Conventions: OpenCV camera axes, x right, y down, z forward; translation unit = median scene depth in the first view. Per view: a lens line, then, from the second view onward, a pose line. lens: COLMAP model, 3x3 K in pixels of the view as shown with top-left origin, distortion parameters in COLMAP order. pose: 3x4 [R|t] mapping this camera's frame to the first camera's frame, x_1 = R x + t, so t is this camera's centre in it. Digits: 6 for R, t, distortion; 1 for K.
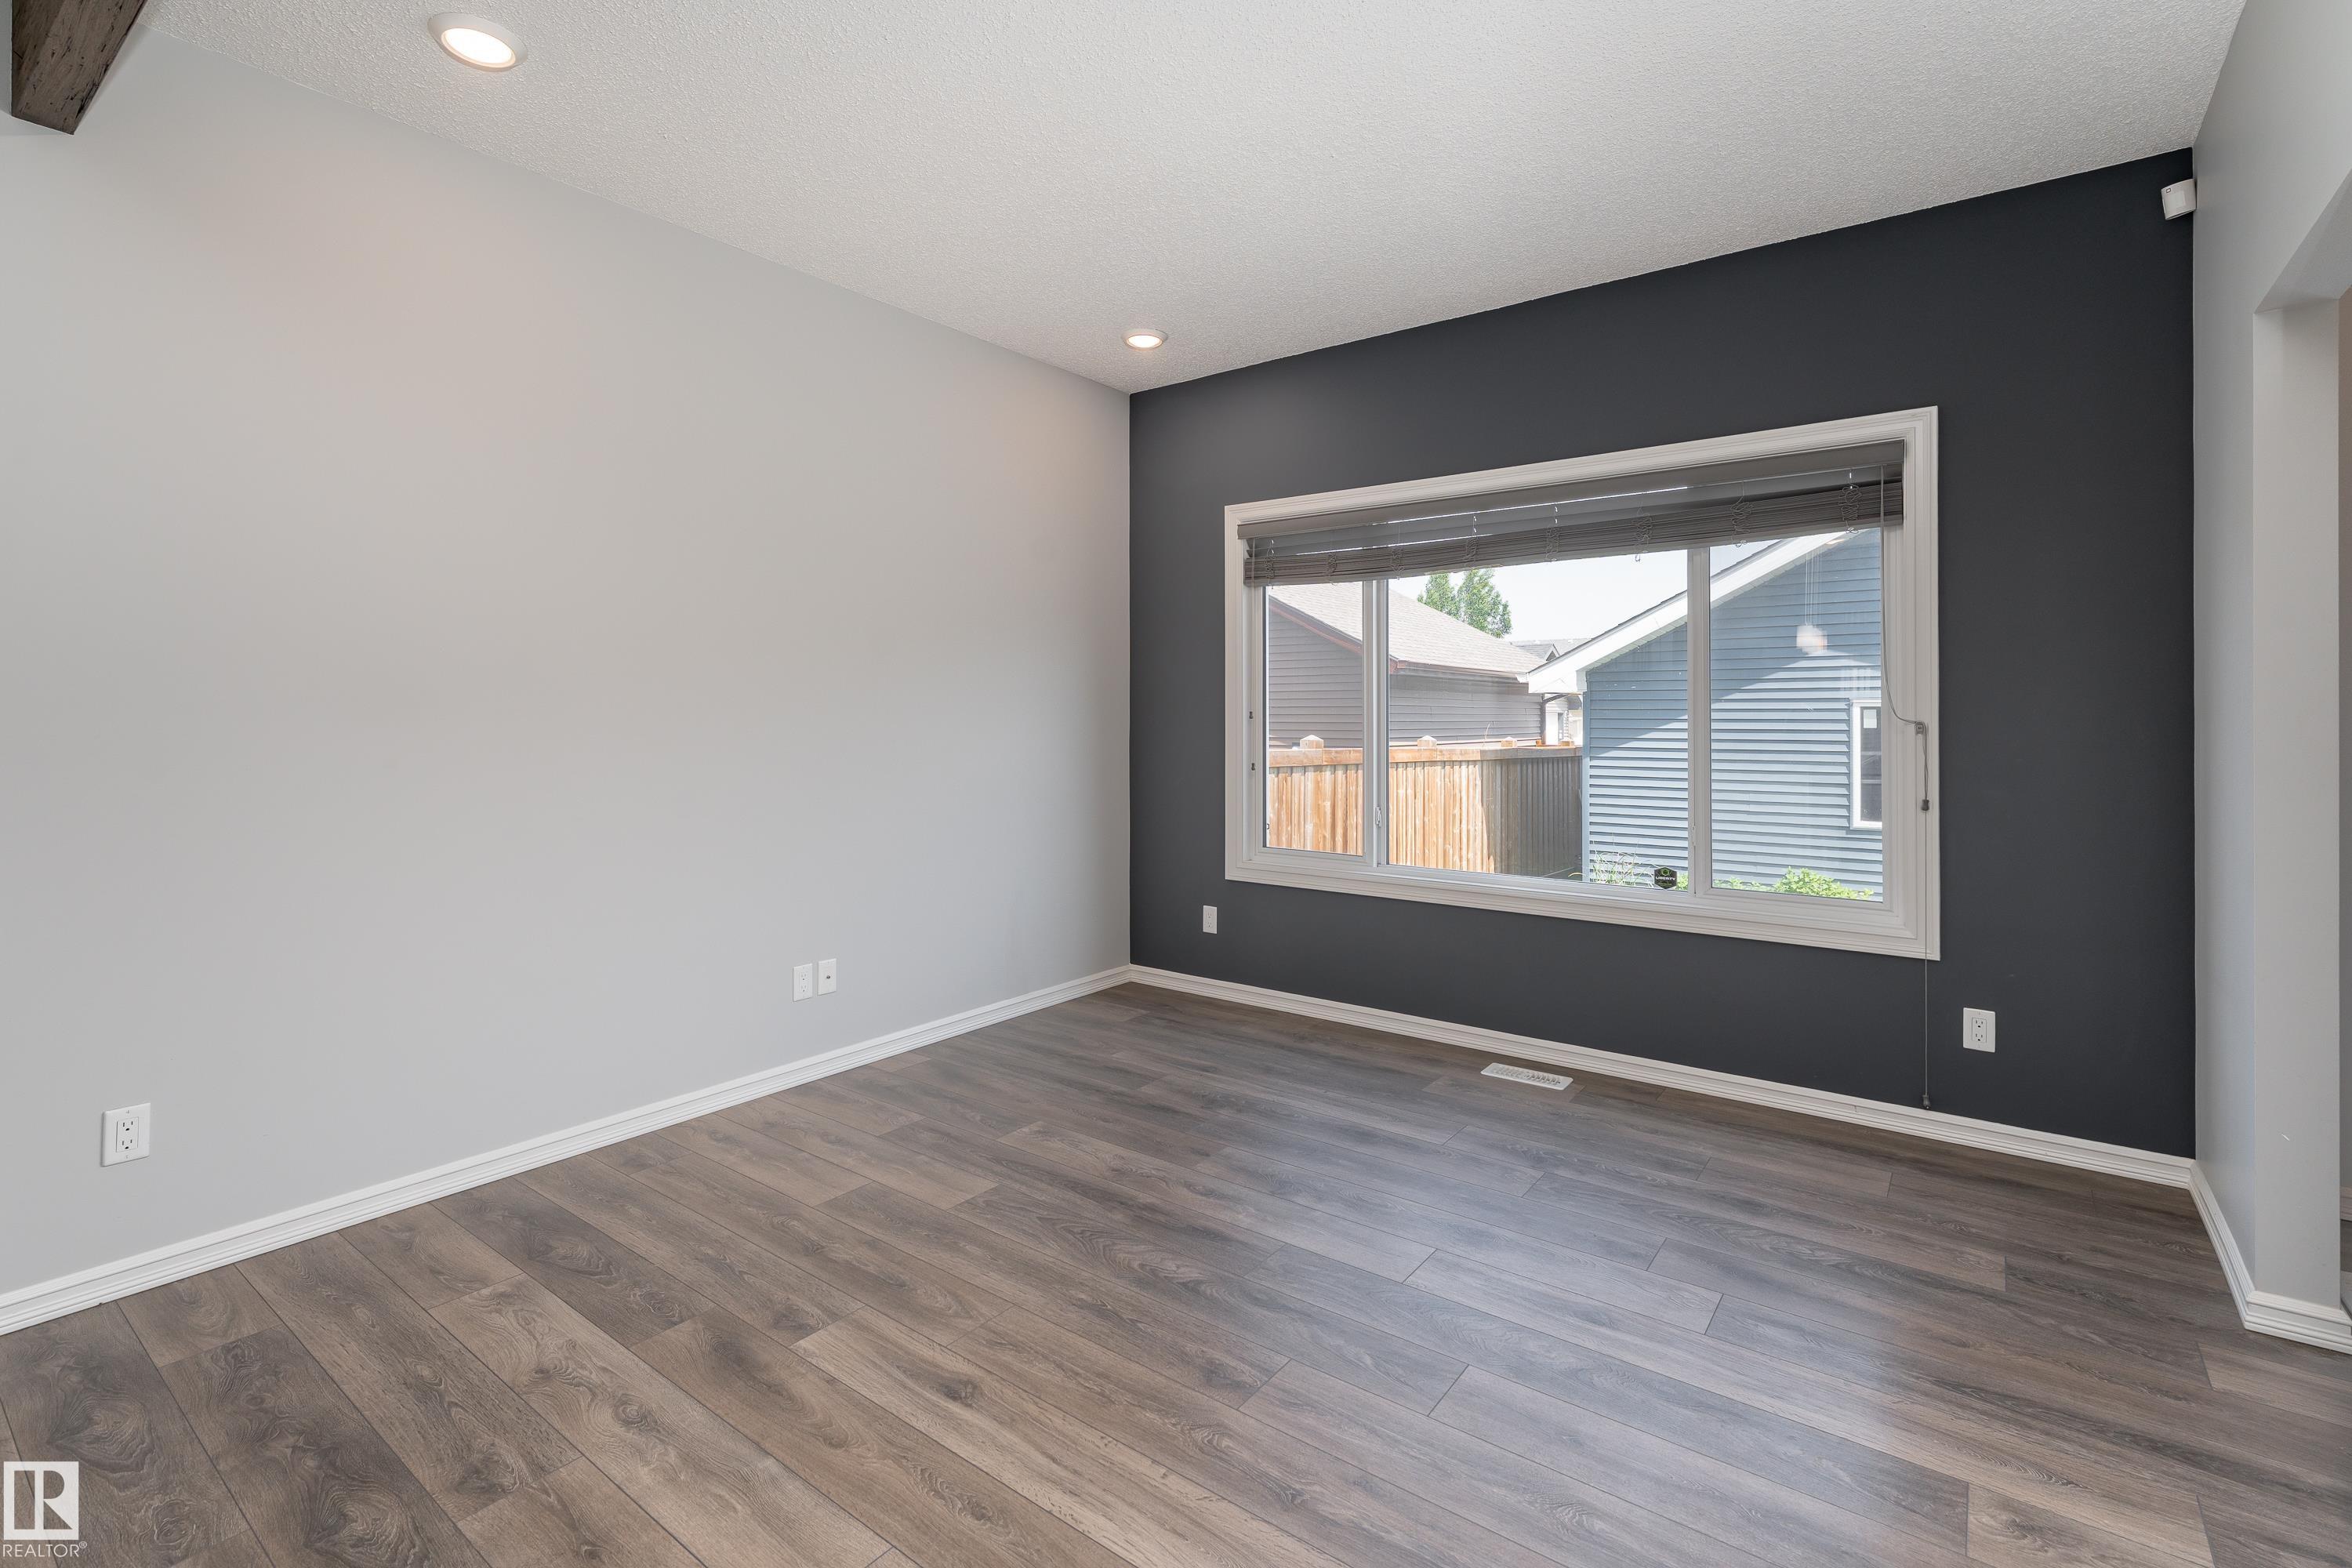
lens RADIAL K [[1066.6, 0, 1179.7], [0, 1066.6, 704.6], [0, 0, 1]] dist [0.005935, 0.000358]
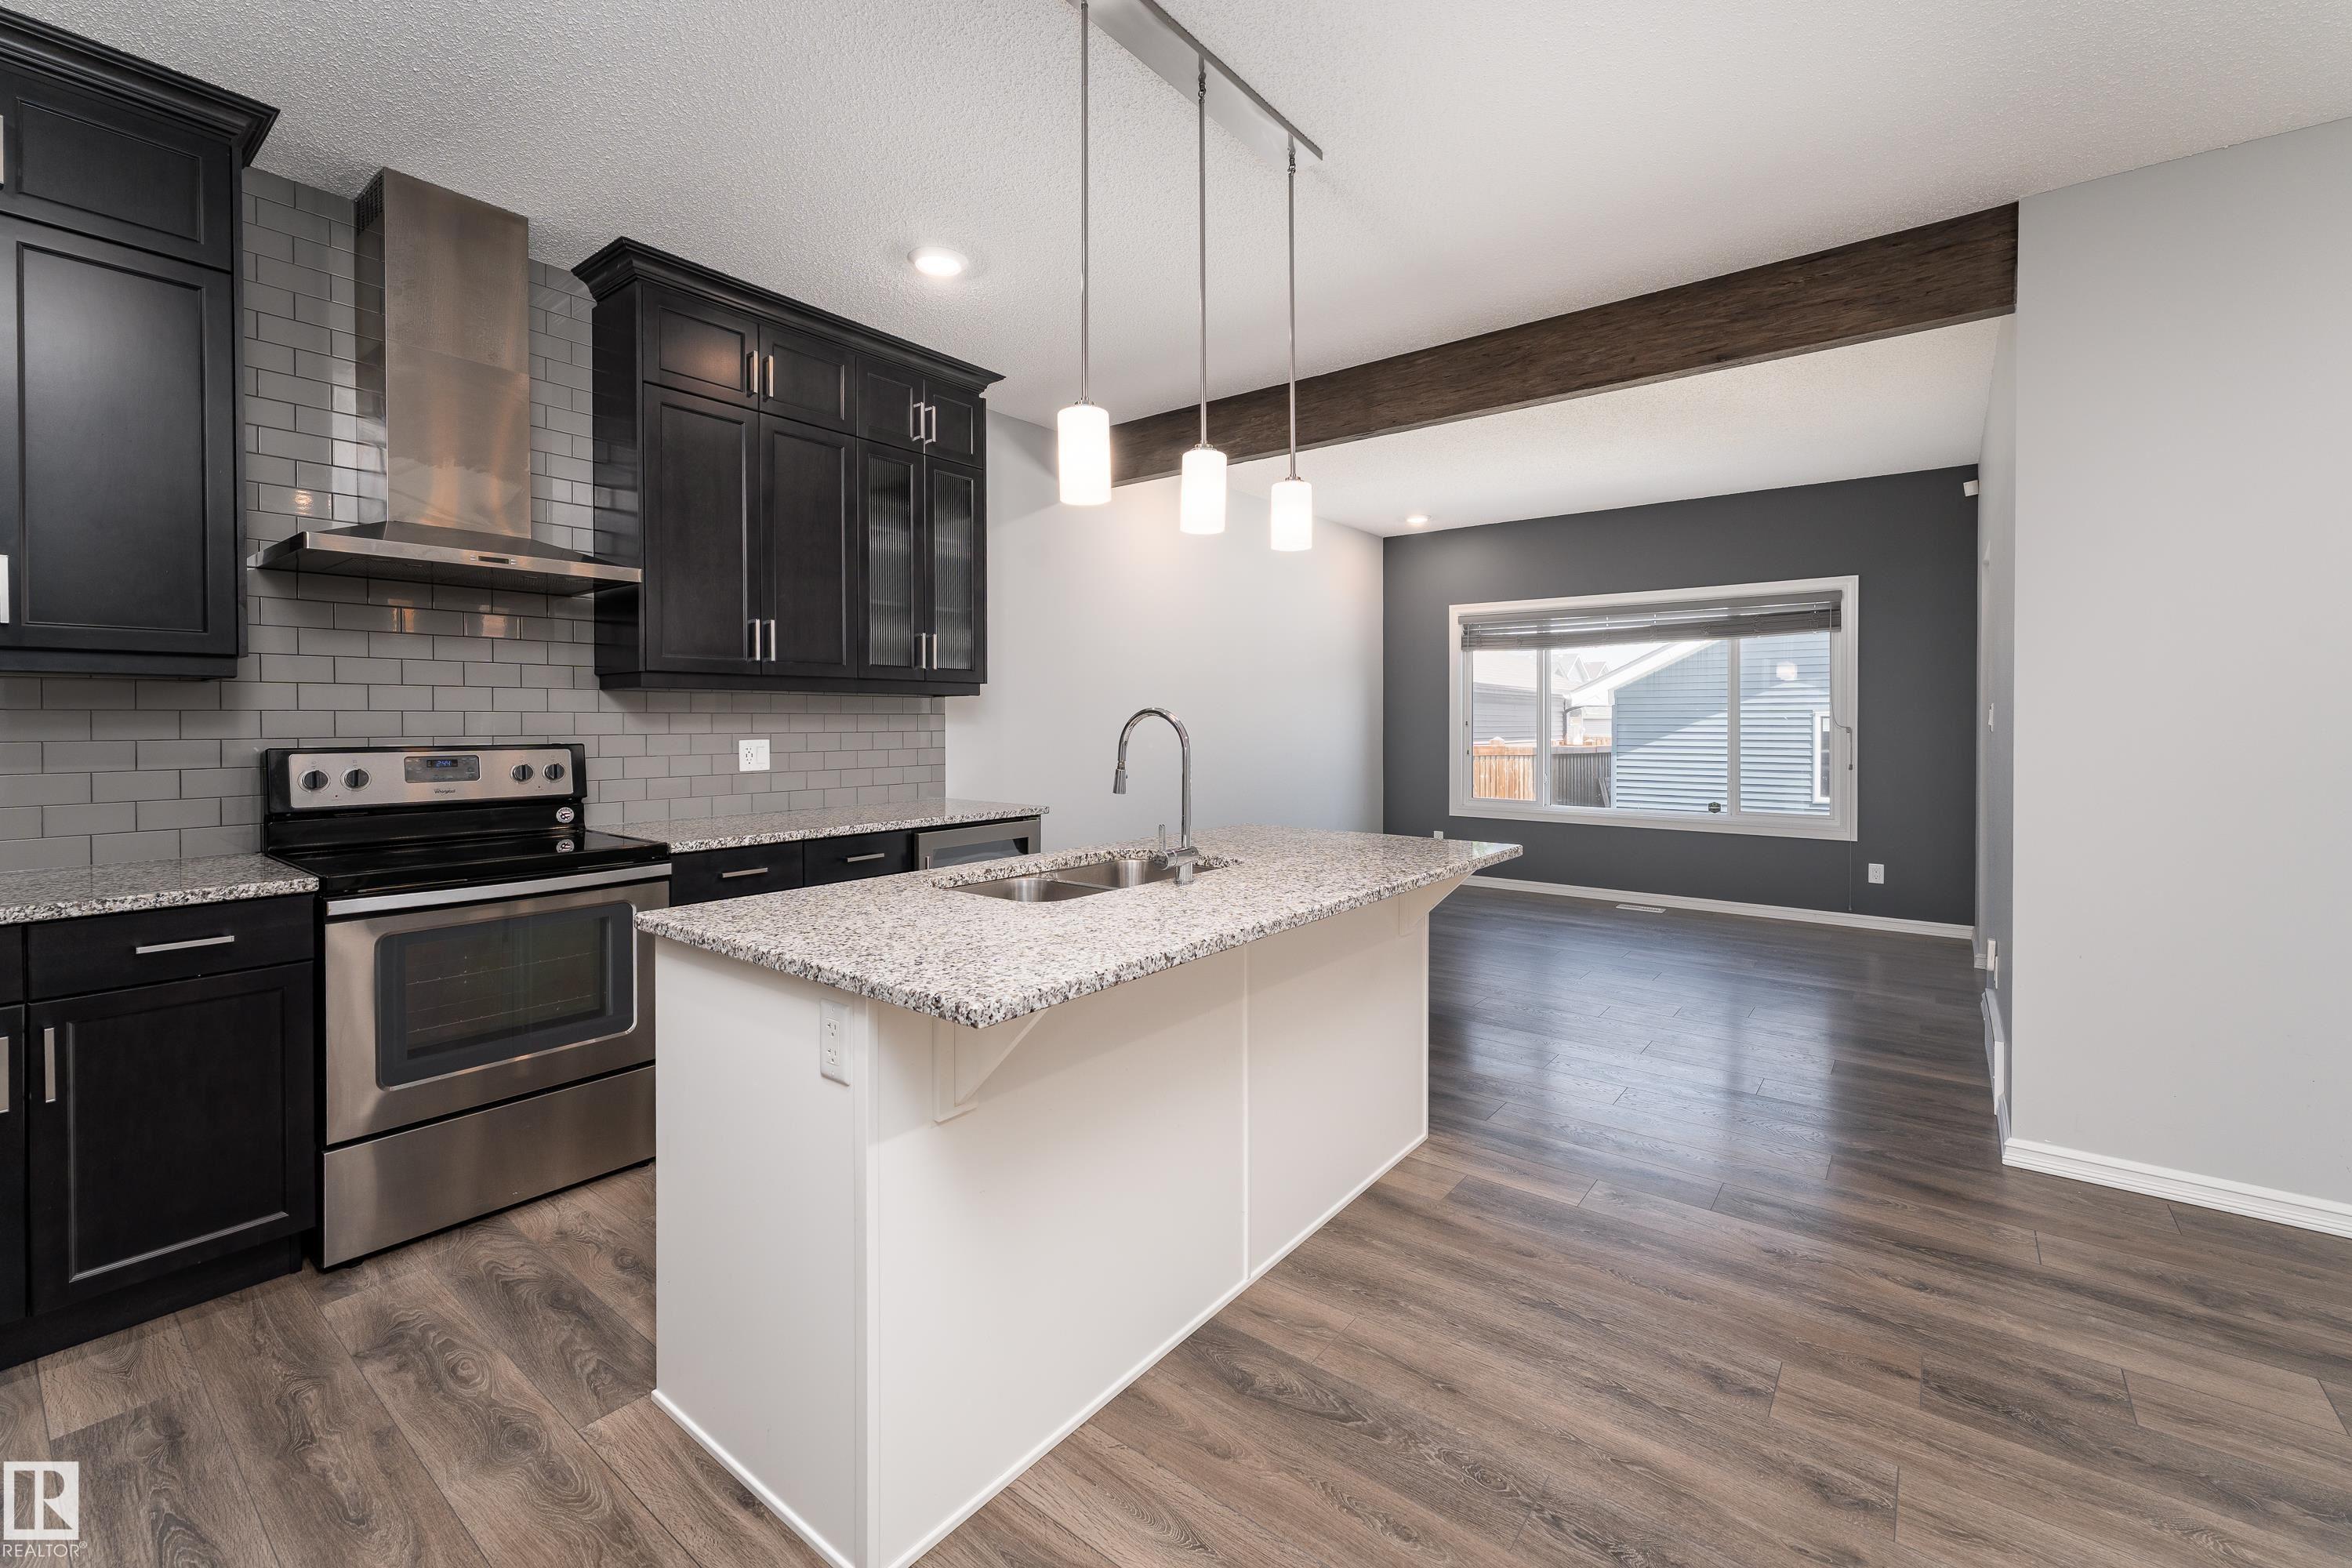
lens RADIAL K [[947.0, 0, 1141.7], [0, 947.0, 714.7], [0, 0, 1]] dist [0.005153, -0.001642]
pose [[0.998480, 0.001460, -0.055100, -0.508690], [-0.001227, 0.999990, 0.004254, -0.012456], [0.055105, -0.004180, 0.998472, -0.808422]]
